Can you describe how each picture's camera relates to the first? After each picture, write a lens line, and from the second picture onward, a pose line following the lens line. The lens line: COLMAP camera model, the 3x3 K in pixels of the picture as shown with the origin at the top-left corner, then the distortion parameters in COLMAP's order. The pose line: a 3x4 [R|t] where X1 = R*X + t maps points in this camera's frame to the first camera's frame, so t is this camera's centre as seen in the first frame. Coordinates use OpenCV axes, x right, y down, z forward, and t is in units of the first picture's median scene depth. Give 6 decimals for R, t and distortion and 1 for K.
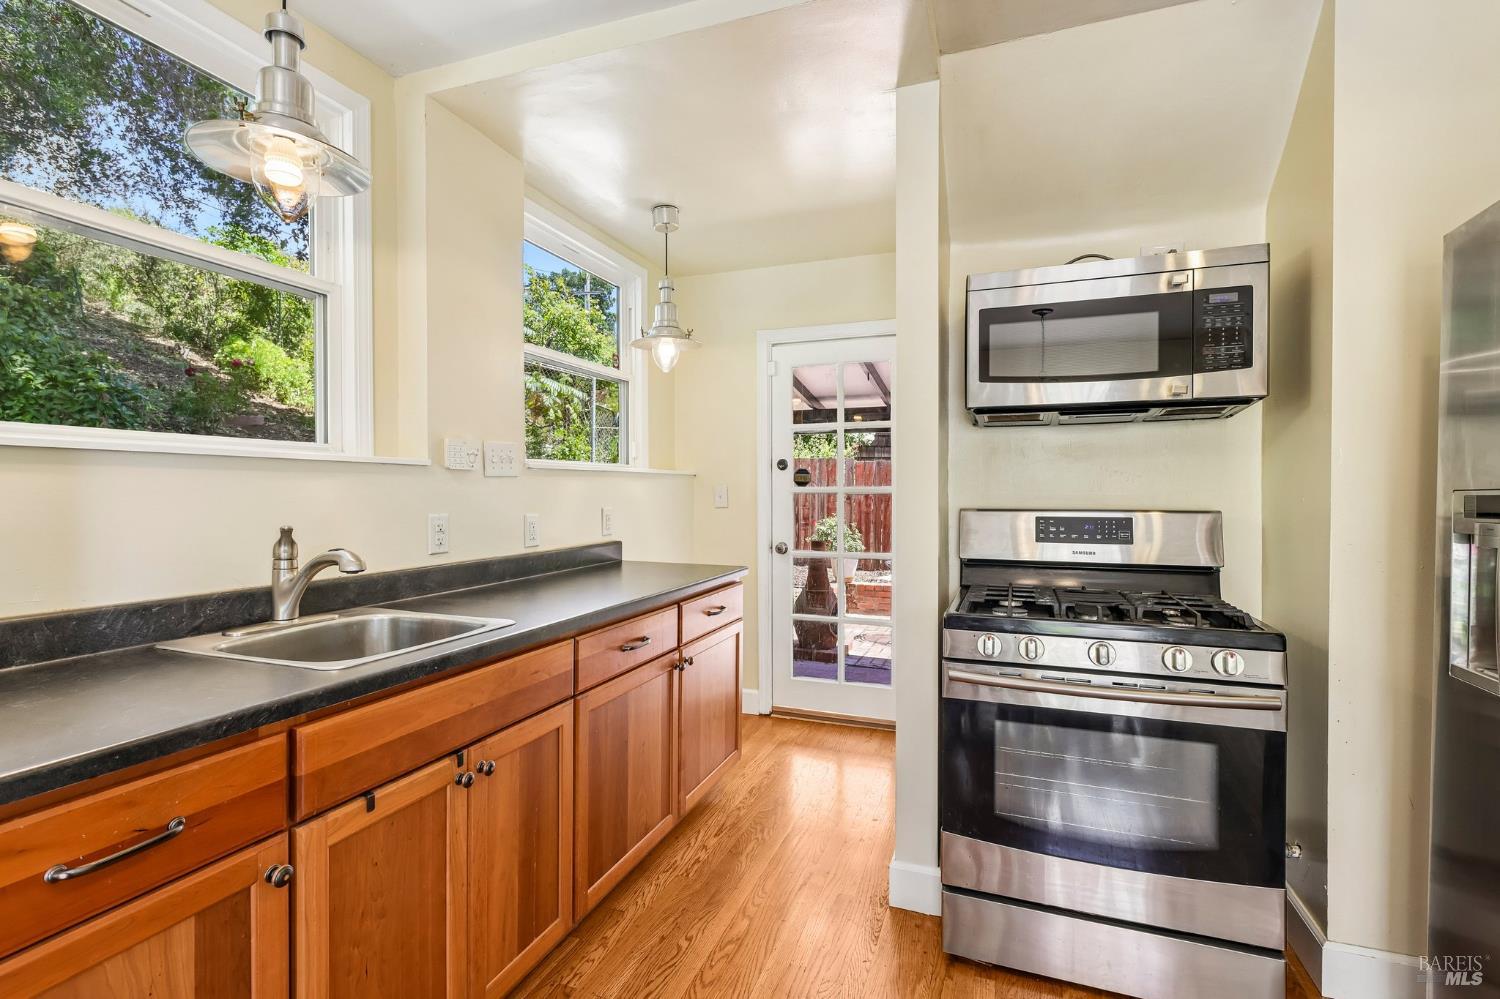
lens RADIAL K [[691.5, 0, 751.5], [0, 691.5, 497.8], [0, 0, 1]] dist [0.000119, 0.000261]
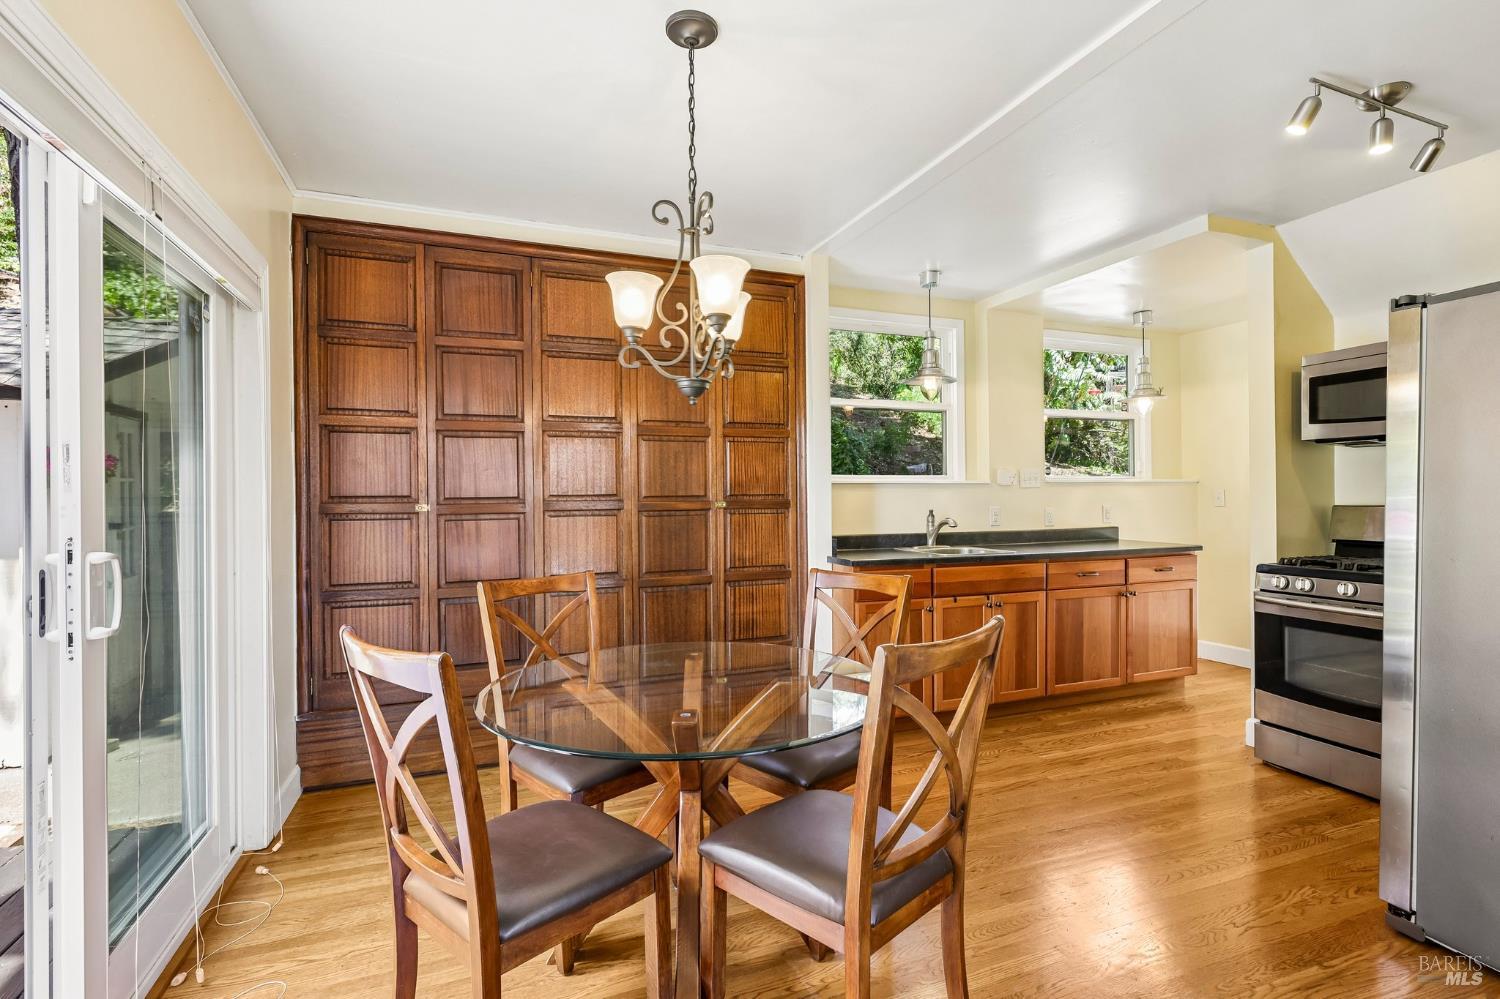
lens RADIAL K [[691.5, 0, 751.5], [0, 691.5, 497.8], [0, 0, 1]] dist [0.000119, 0.000261]
pose [[0.658497, -0.006837, -0.752552, 0.612950], [0.001336, 0.999968, -0.007916, 0.012287], [0.752582, 0.004207, 0.658485, -0.891745]]
